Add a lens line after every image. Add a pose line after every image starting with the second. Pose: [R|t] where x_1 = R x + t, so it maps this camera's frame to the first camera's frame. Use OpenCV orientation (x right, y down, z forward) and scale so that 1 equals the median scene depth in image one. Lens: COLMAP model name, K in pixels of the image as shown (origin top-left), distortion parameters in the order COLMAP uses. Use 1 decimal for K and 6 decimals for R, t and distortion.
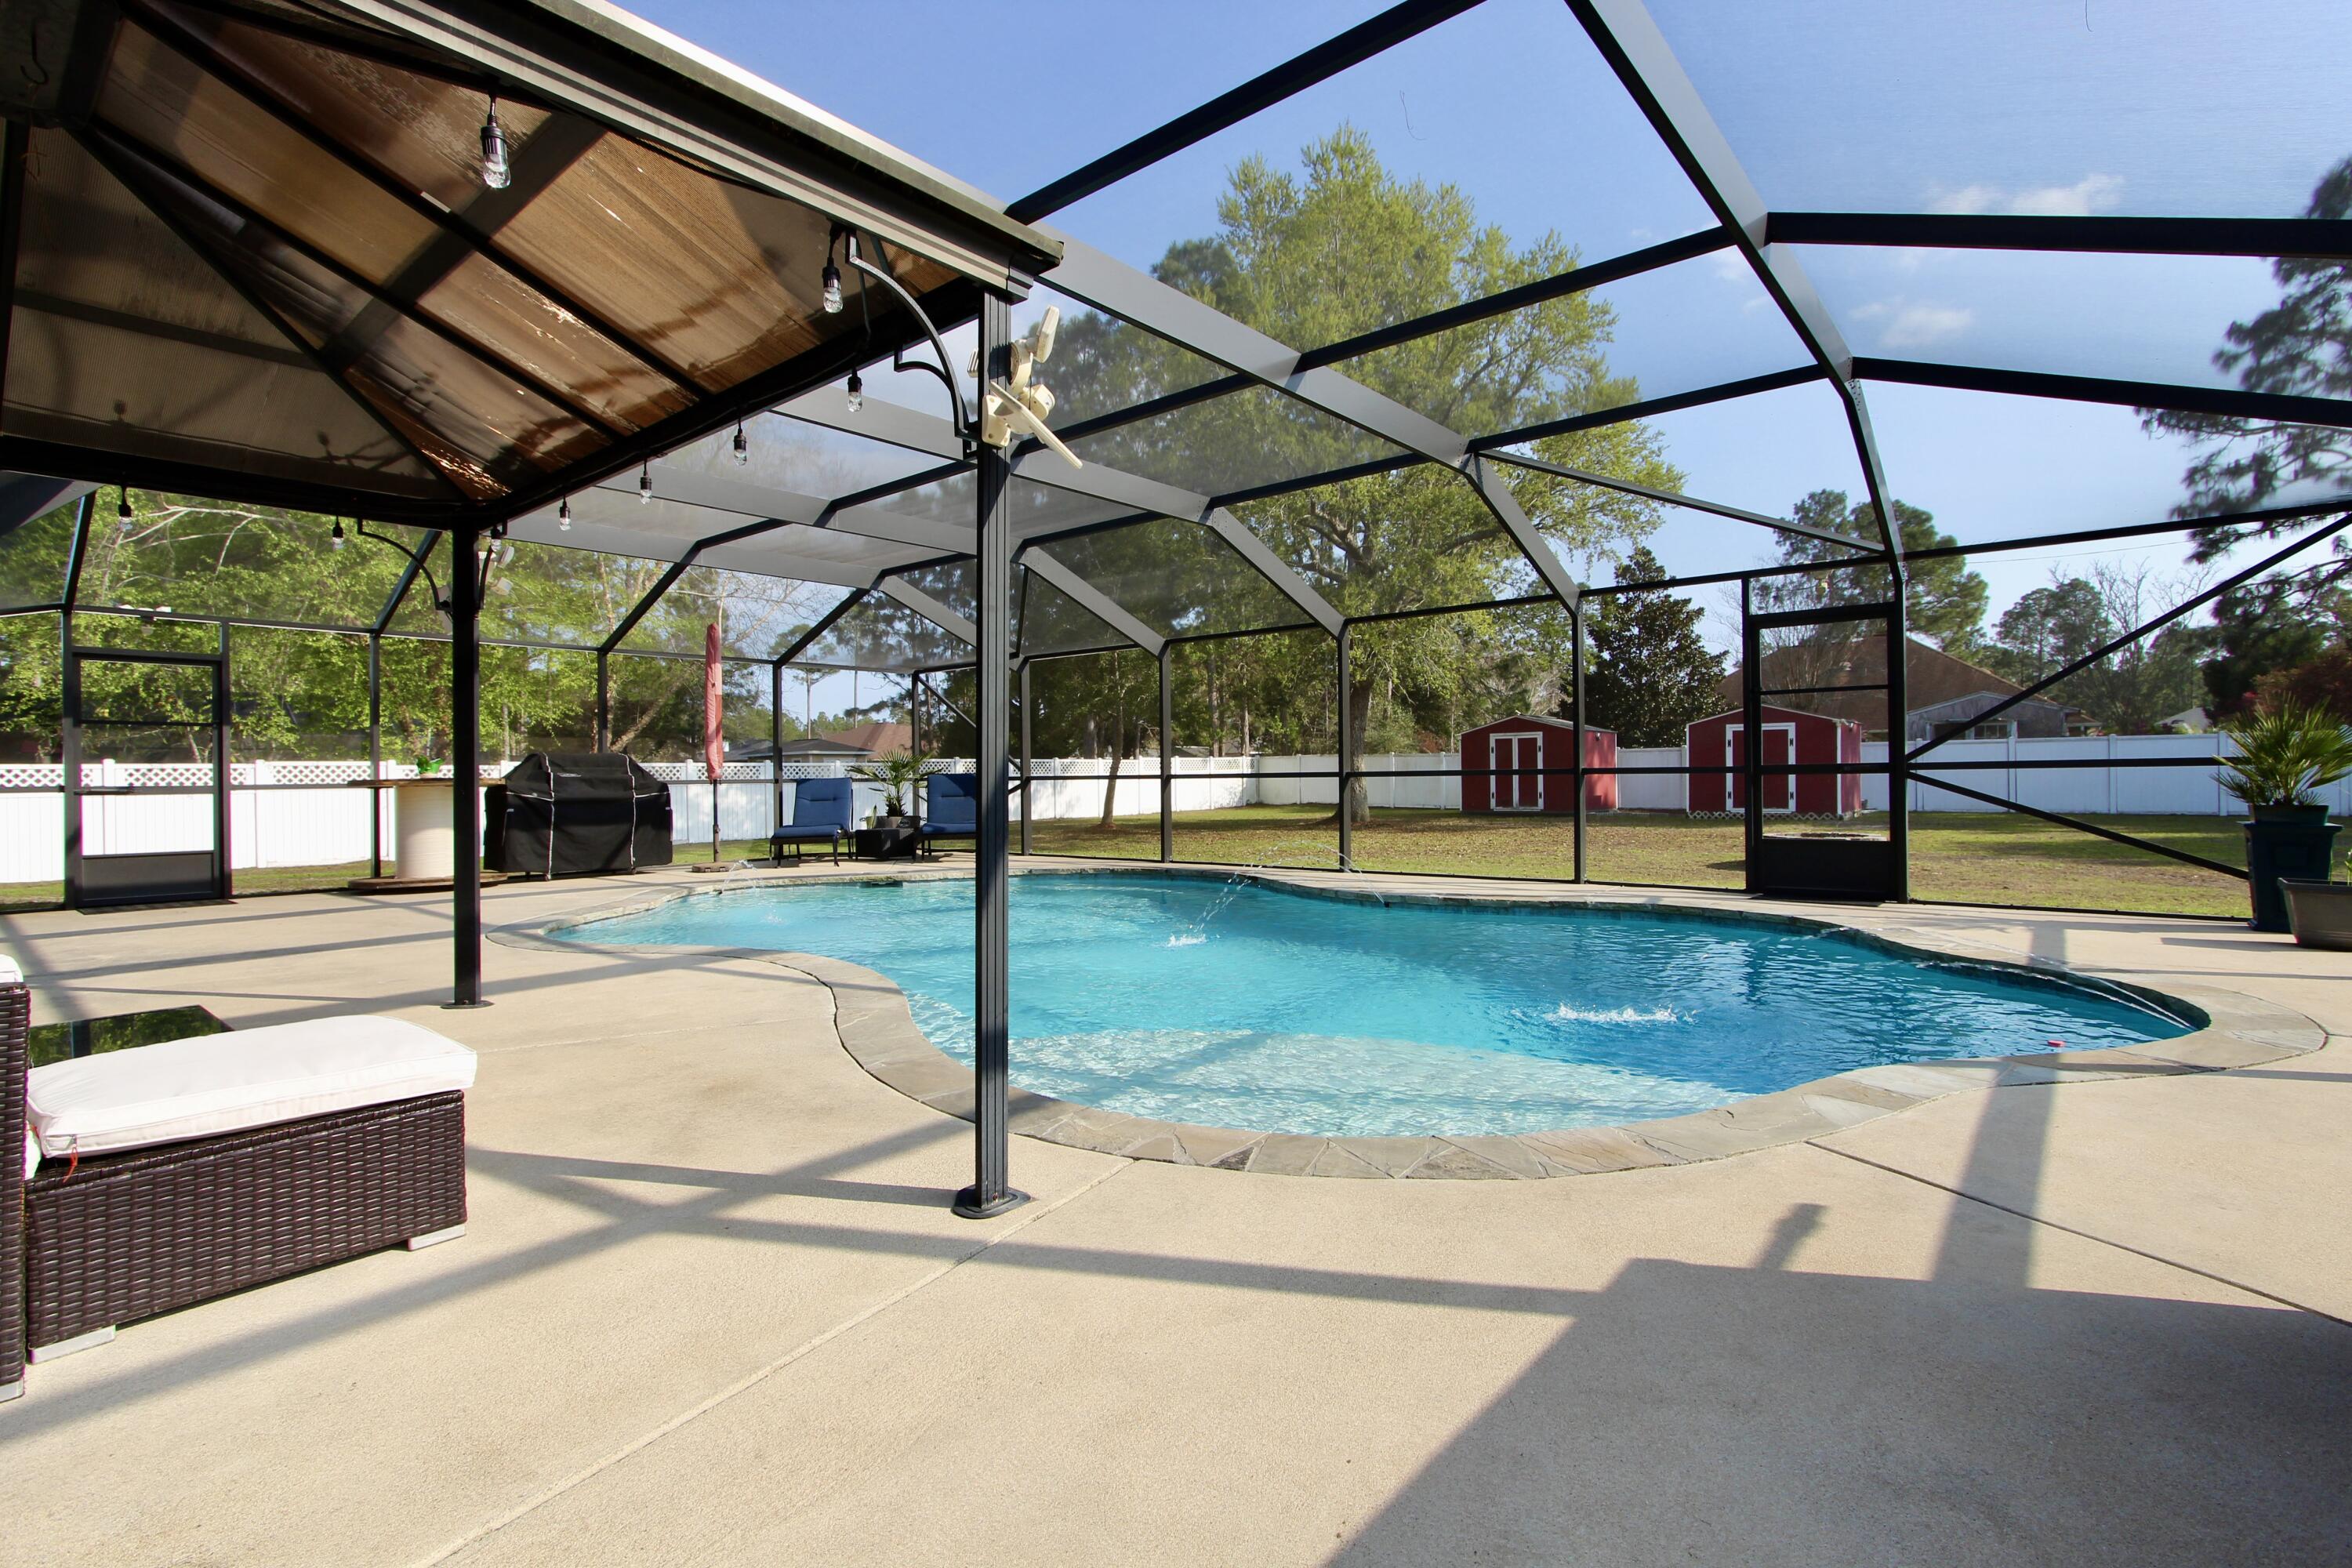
lens RADIAL K [[1083.8, 0, 1179.6], [0, 1083.8, 788.8], [0, 0, 1]] dist [-0.017838, 0.002185]
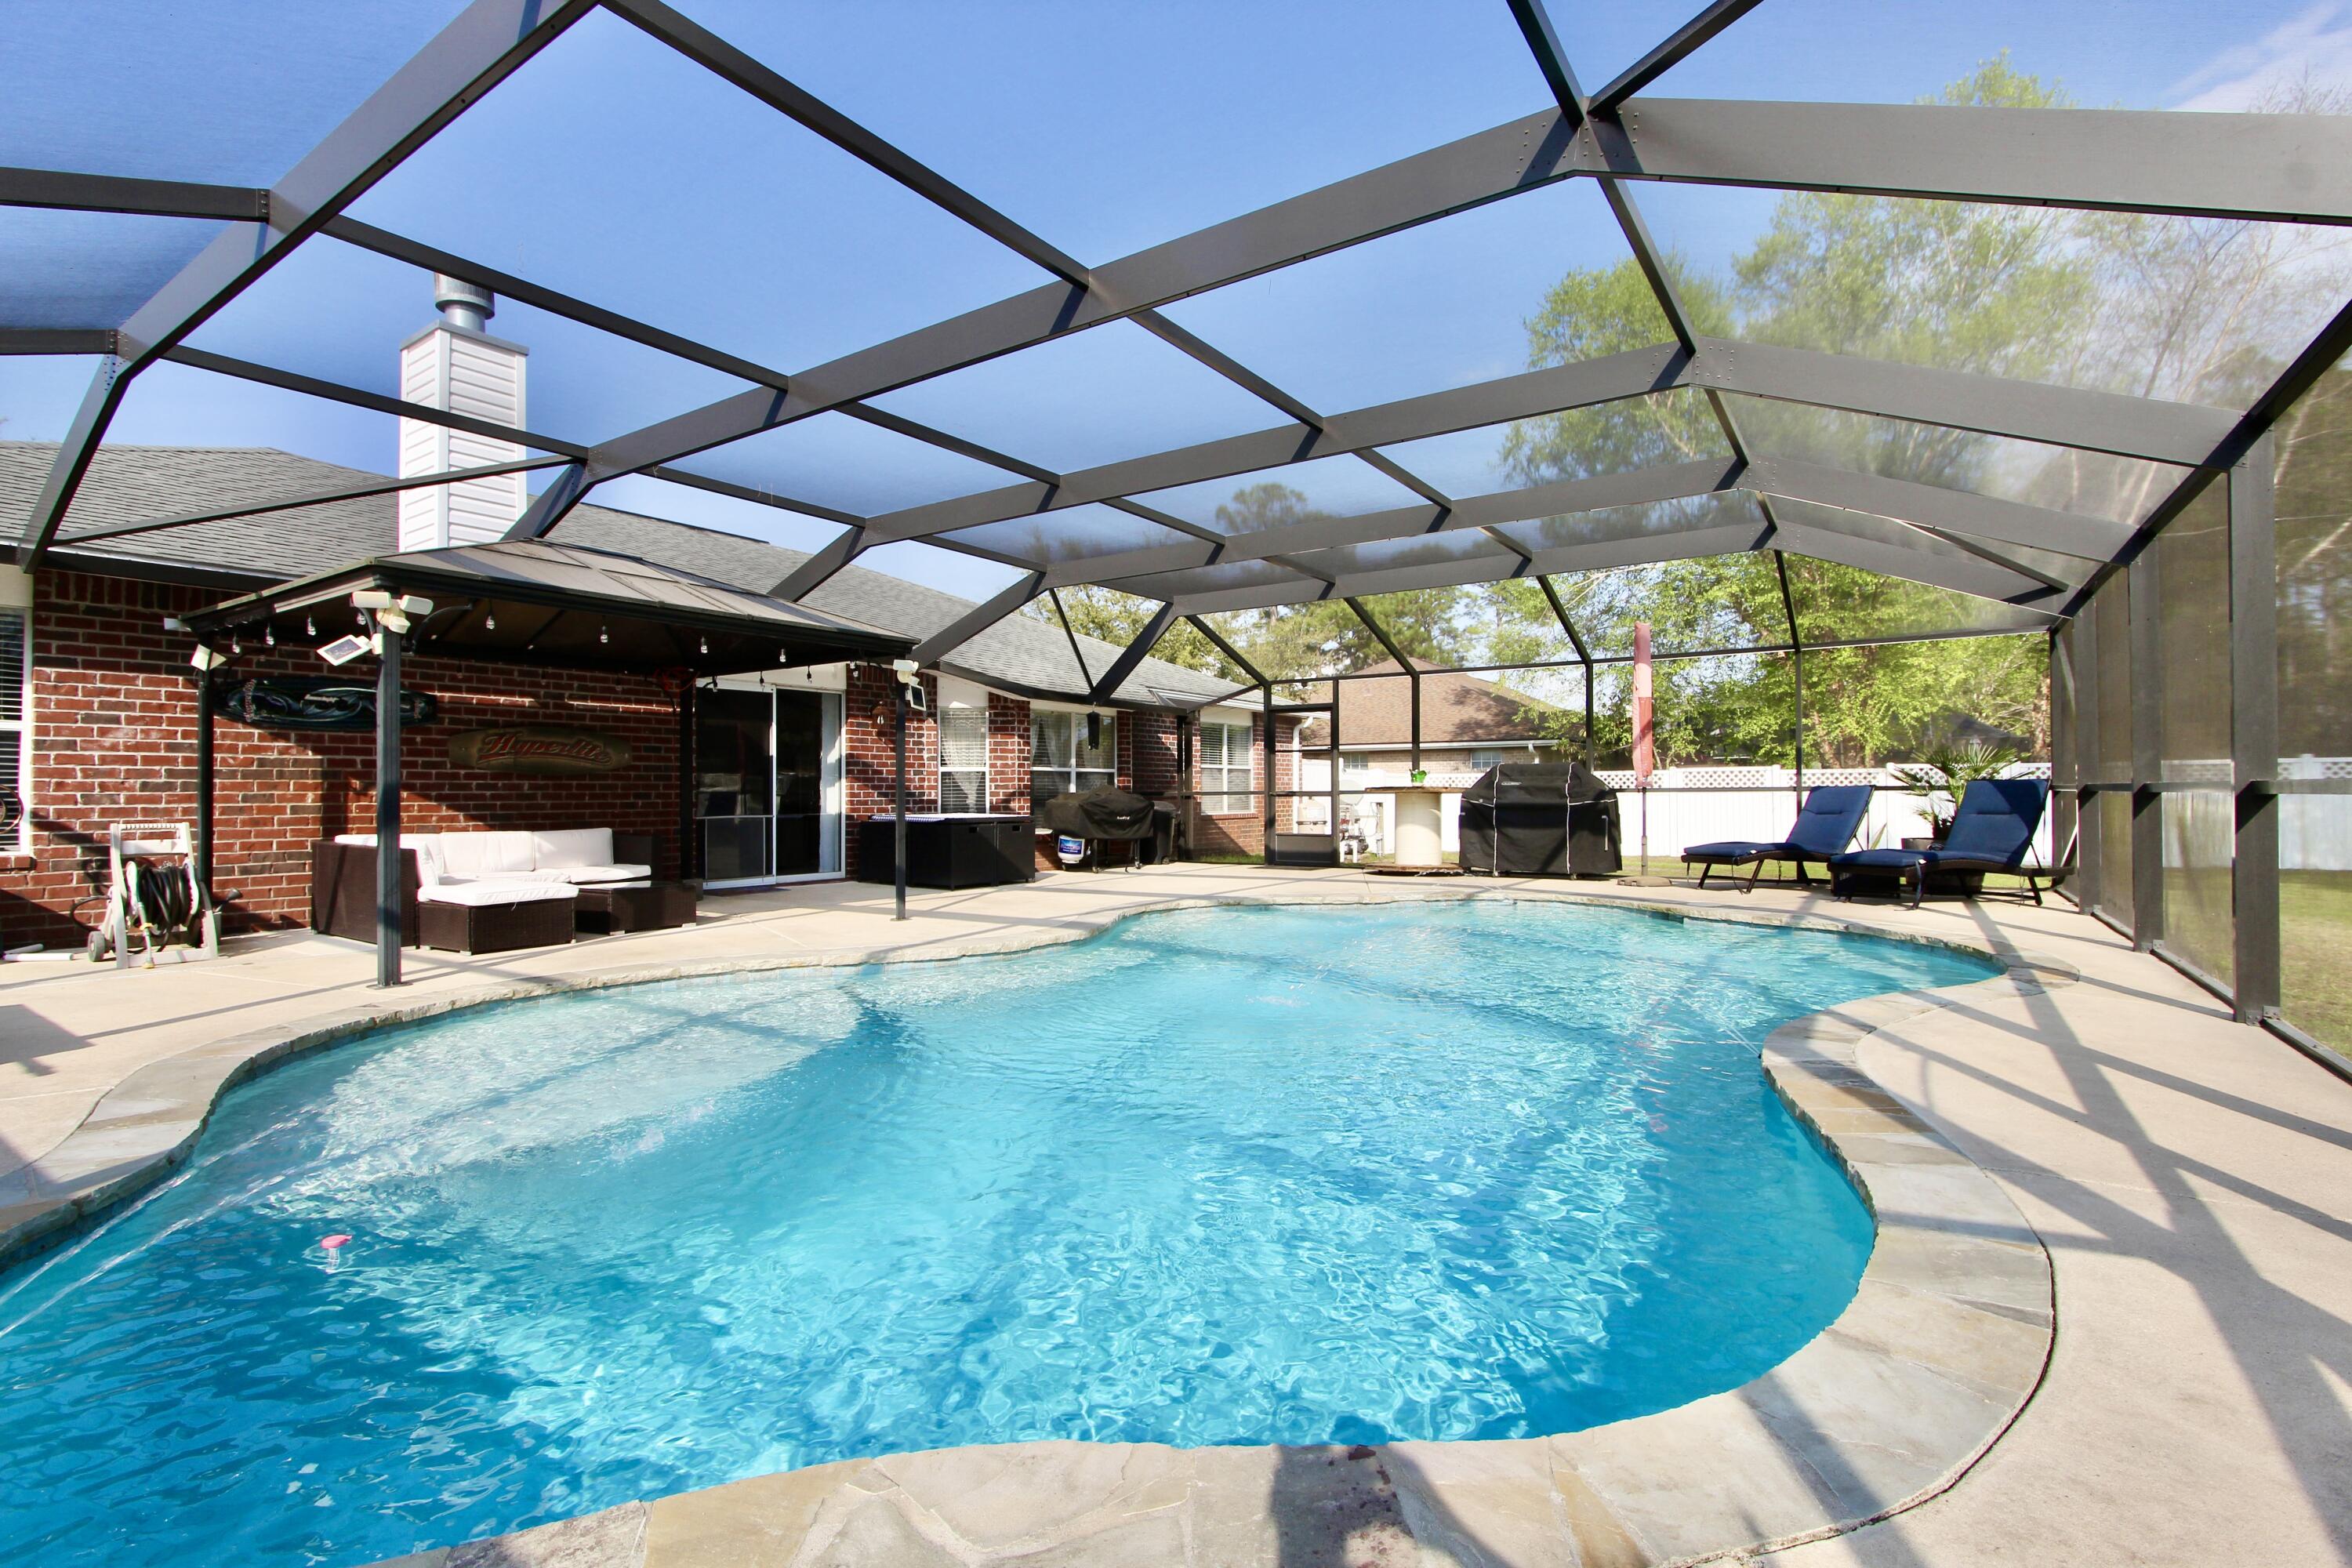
lens RADIAL K [[1083.8, 0, 1172.4], [0, 1083.8, 781.6], [0, 0, 1]] dist [-0.017838, 0.002185]
pose [[0.095265, -0.000616, -0.995452, 0.358763], [-0.006148, 0.999980, -0.001208, -0.007896], [0.995433, 0.006236, 0.095260, 0.386754]]
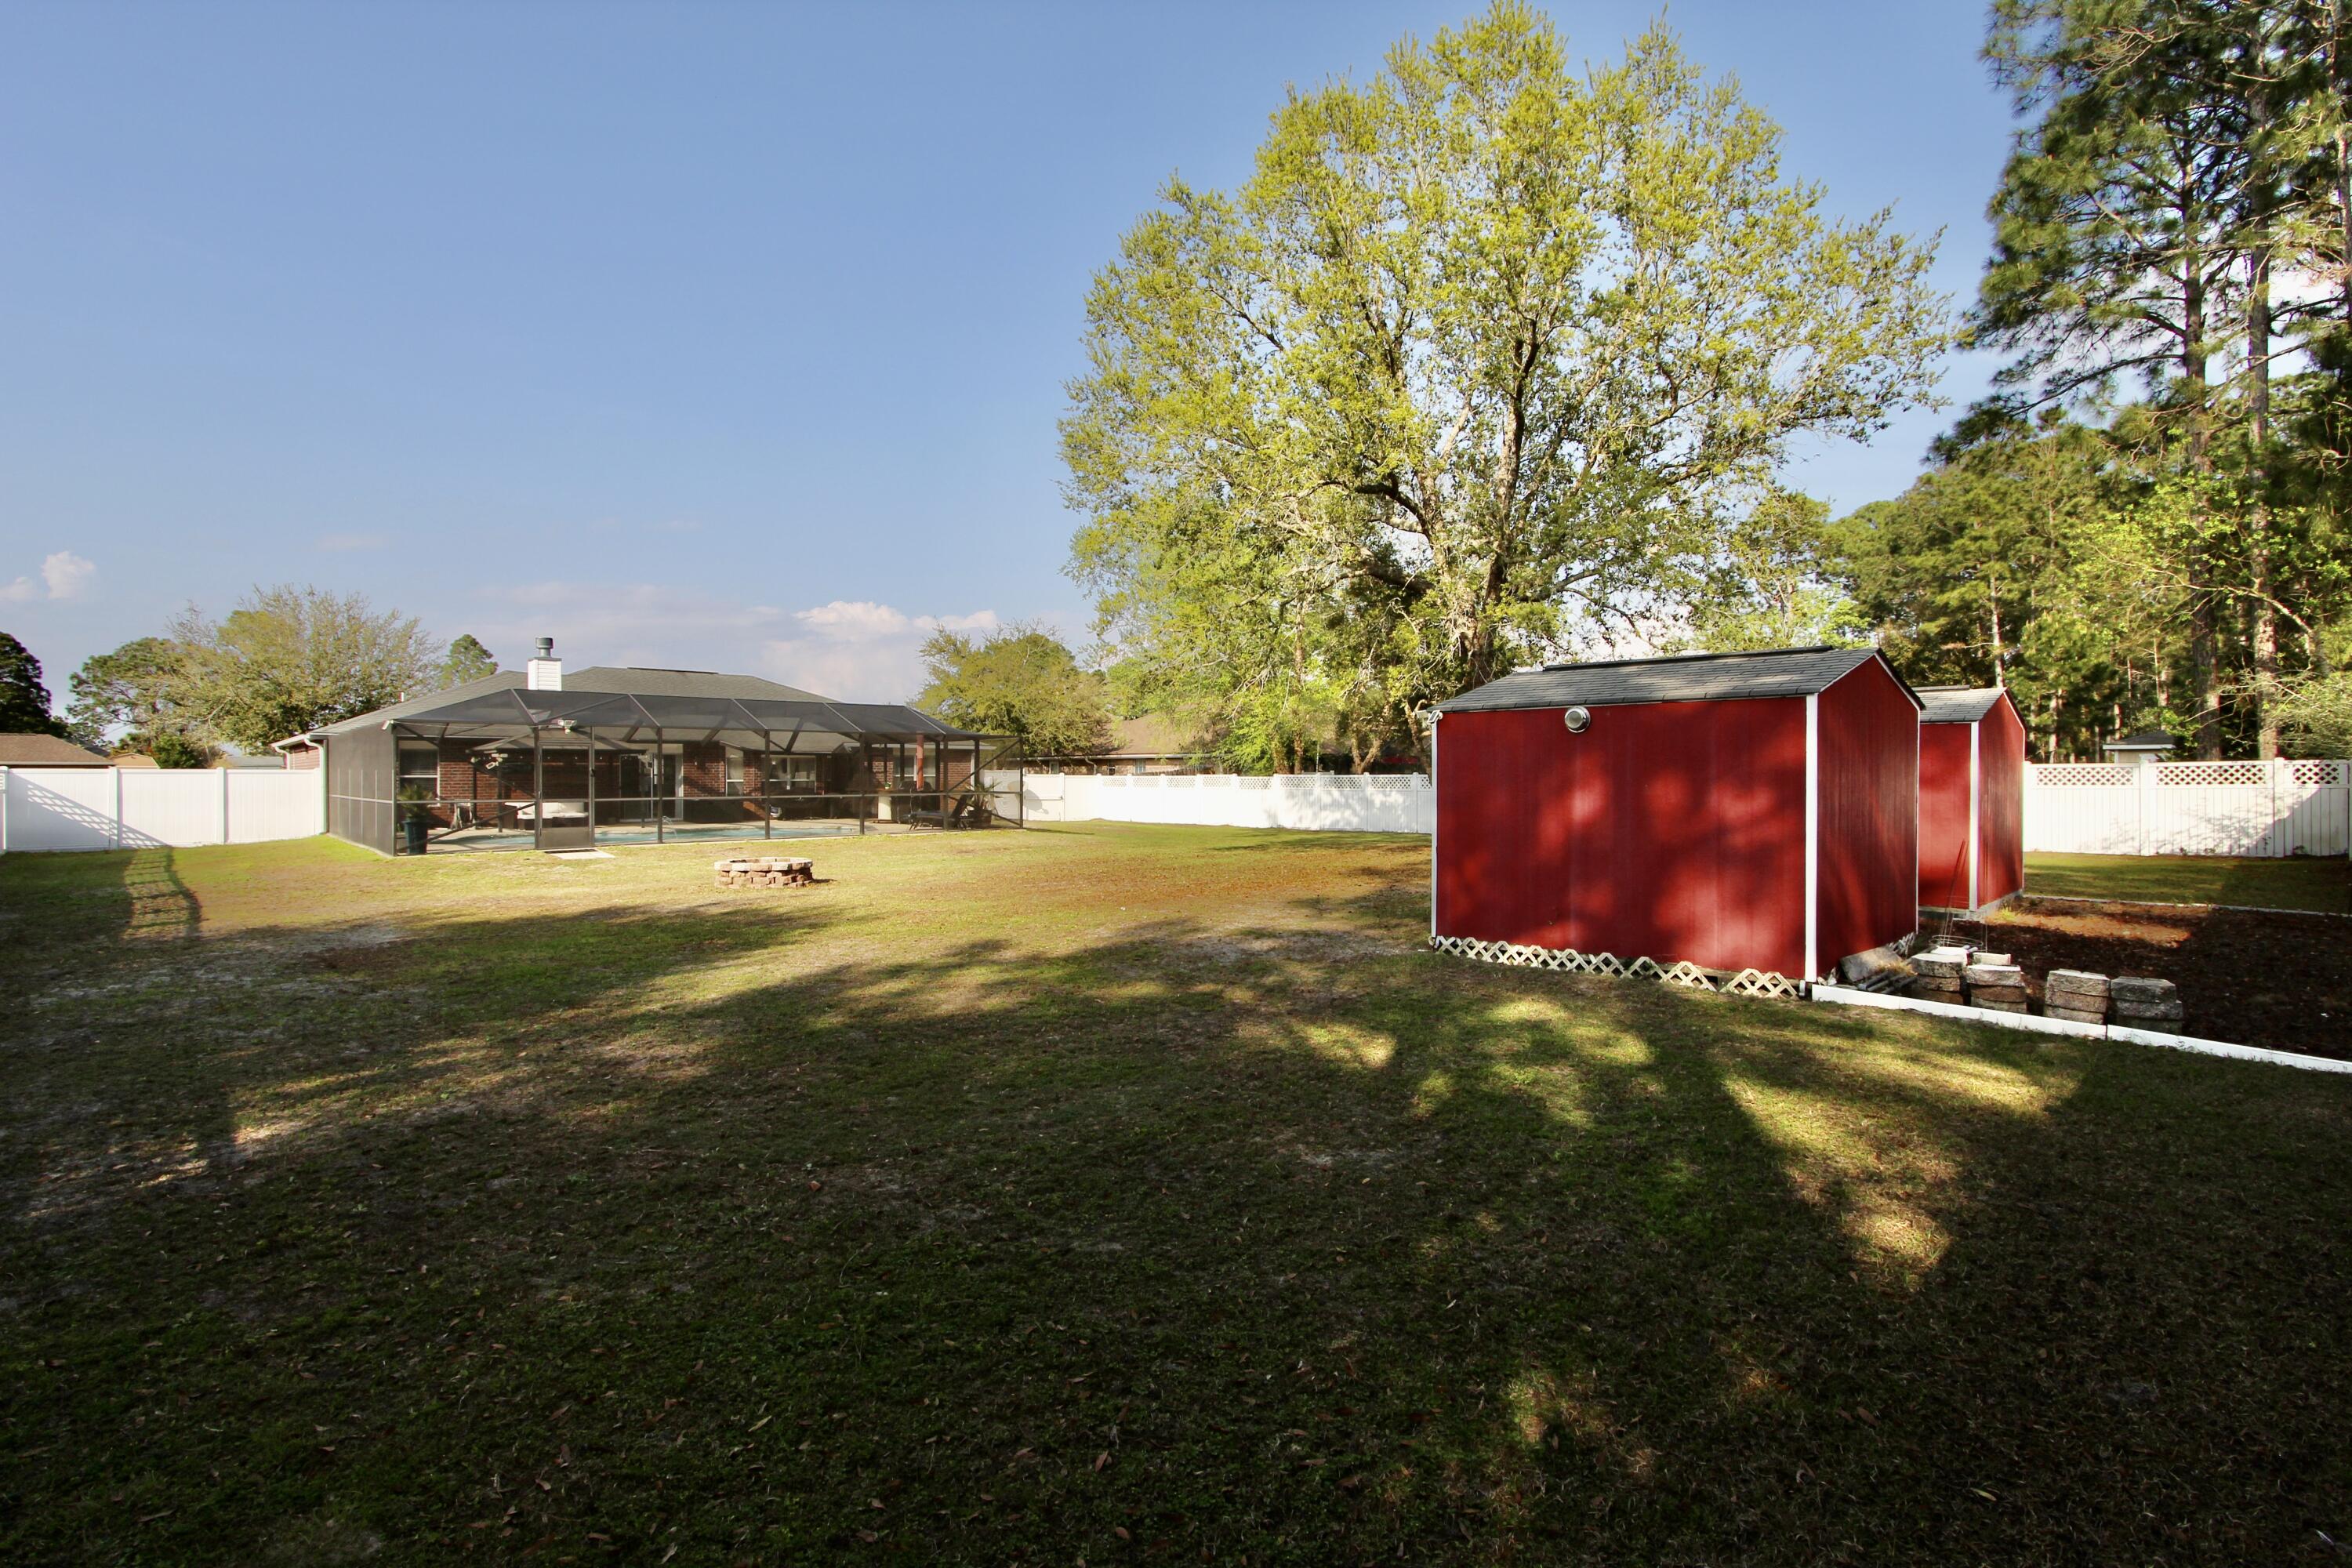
lens RADIAL K [[1083.8, 0, 1174.5], [0, 1083.8, 778.0], [0, 0, 1]] dist [-0.017838, 0.002185]
pose [[-0.106230, 0.010258, -0.994289, 1.640202], [-0.004616, 0.999931, 0.010810, -0.051523], [0.994331, 0.005738, -0.106175, 1.465177]]
